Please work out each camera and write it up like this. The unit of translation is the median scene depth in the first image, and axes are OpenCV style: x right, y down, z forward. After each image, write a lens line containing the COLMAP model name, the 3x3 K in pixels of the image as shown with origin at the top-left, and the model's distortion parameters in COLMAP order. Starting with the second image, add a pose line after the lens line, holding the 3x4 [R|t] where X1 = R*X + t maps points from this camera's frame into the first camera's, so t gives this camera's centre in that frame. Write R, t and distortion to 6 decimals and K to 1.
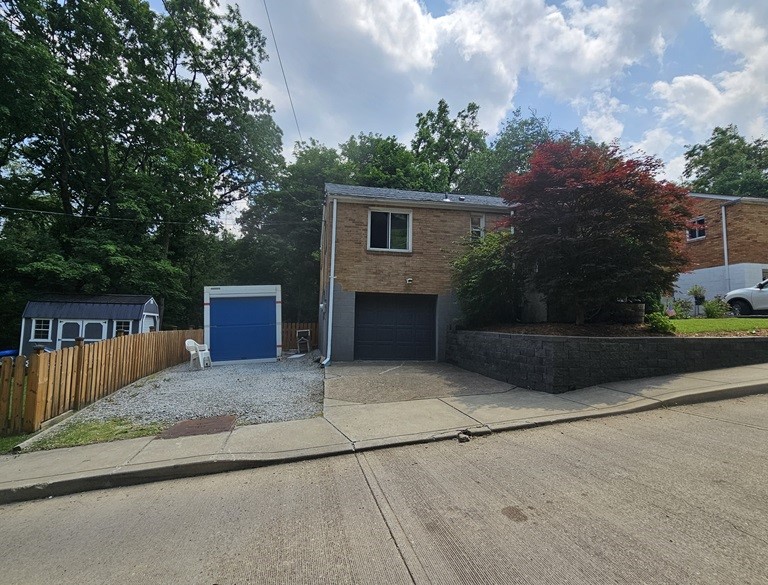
lens RADIAL K [[426.2, 0, 384.0], [0, 426.2, 292.5], [0, 0, 1]] dist [-0.001764, -0.000185]
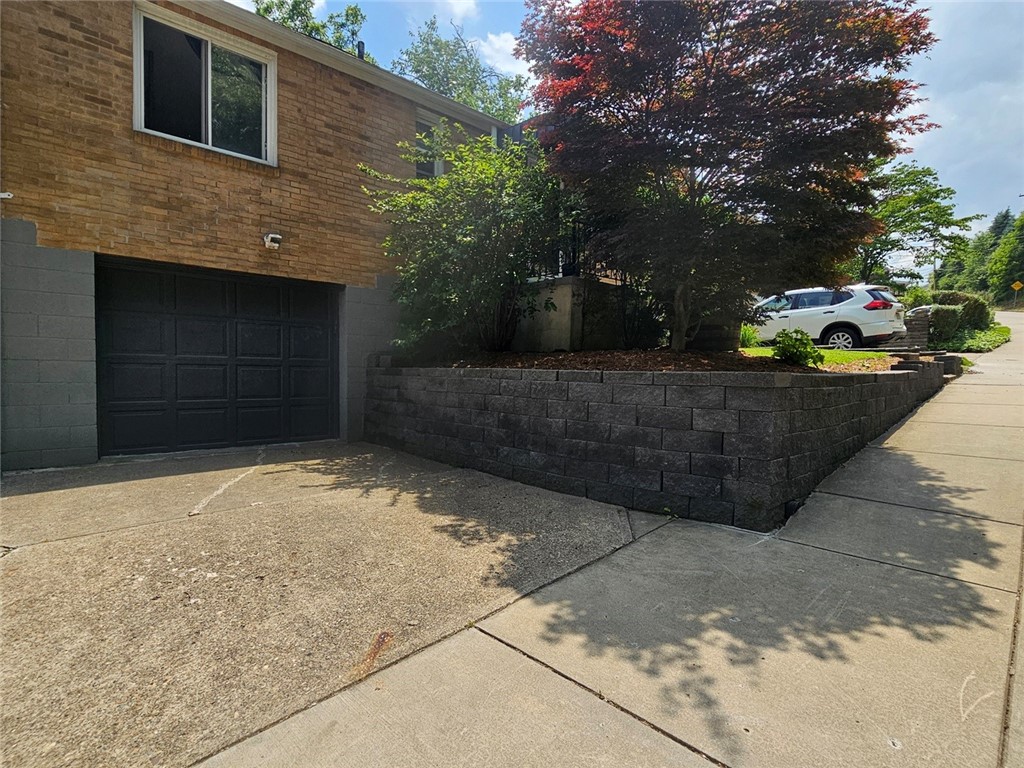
lens RADIAL K [[509.3, 0, 512.0], [0, 509.3, 384.0], [0, 0, 1]] dist [-0.001679, -0.000125]
pose [[0.845109, -0.023883, 0.534060, -0.006570], [-0.032228, 0.994909, 0.095490, 0.050762], [-0.533621, -0.097912, 0.840037, 0.488373]]
